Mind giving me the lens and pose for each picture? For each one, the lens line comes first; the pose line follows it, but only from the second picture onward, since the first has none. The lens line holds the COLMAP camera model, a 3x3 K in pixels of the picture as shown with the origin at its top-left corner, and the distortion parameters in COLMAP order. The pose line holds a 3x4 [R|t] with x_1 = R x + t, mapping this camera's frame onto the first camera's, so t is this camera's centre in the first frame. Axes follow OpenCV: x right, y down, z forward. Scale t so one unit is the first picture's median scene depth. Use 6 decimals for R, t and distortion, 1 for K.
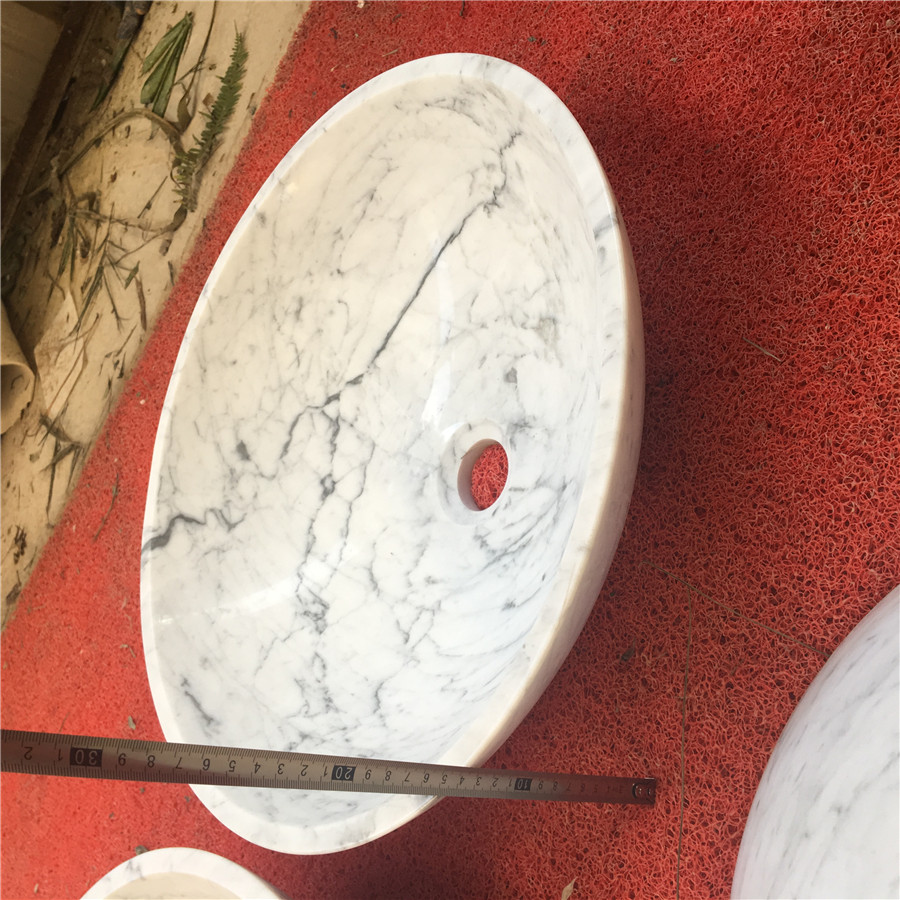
lens RADIAL K [[1025.4, 0, 447.0], [0, 1025.4, 448.5], [0, 0, 1]] dist [0.161173, -0.360736]
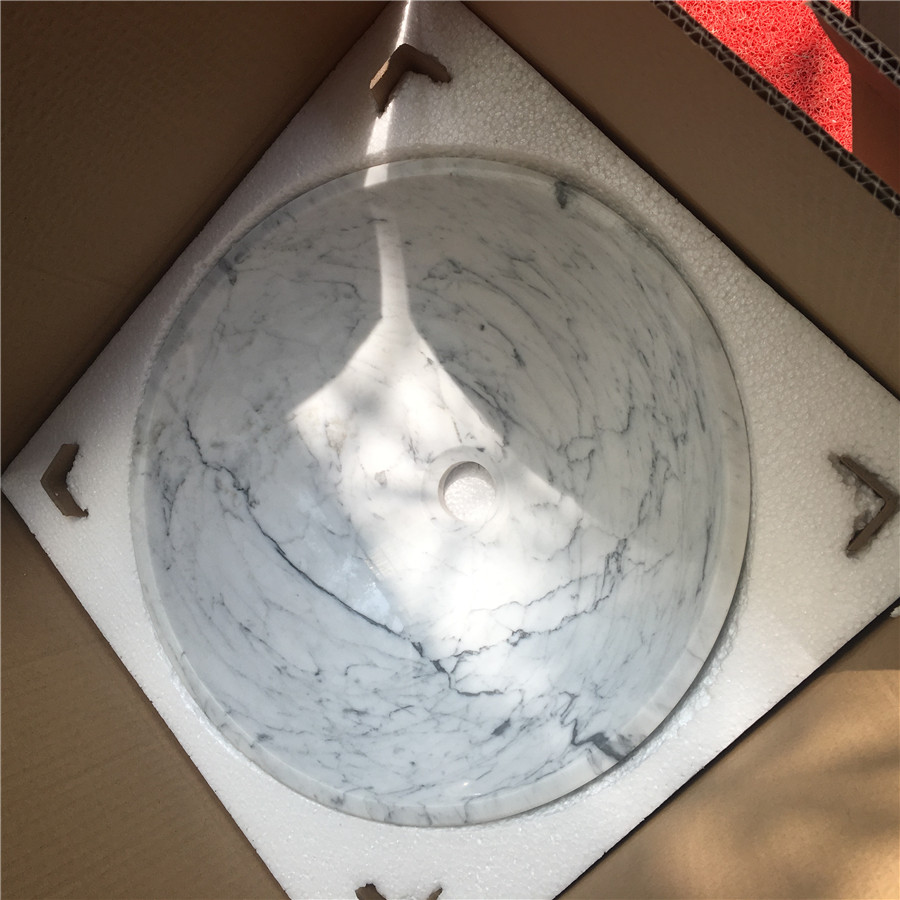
lens RADIAL K [[1025.4, 0, 447.0], [0, 1025.4, 448.5], [0, 0, 1]] dist [0.161173, -0.360736]
pose [[-0.061036, -0.486251, 0.871685, -0.909862], [0.948771, -0.299507, -0.100640, 0.128835], [0.310012, 0.820887, 0.479622, 0.335346]]
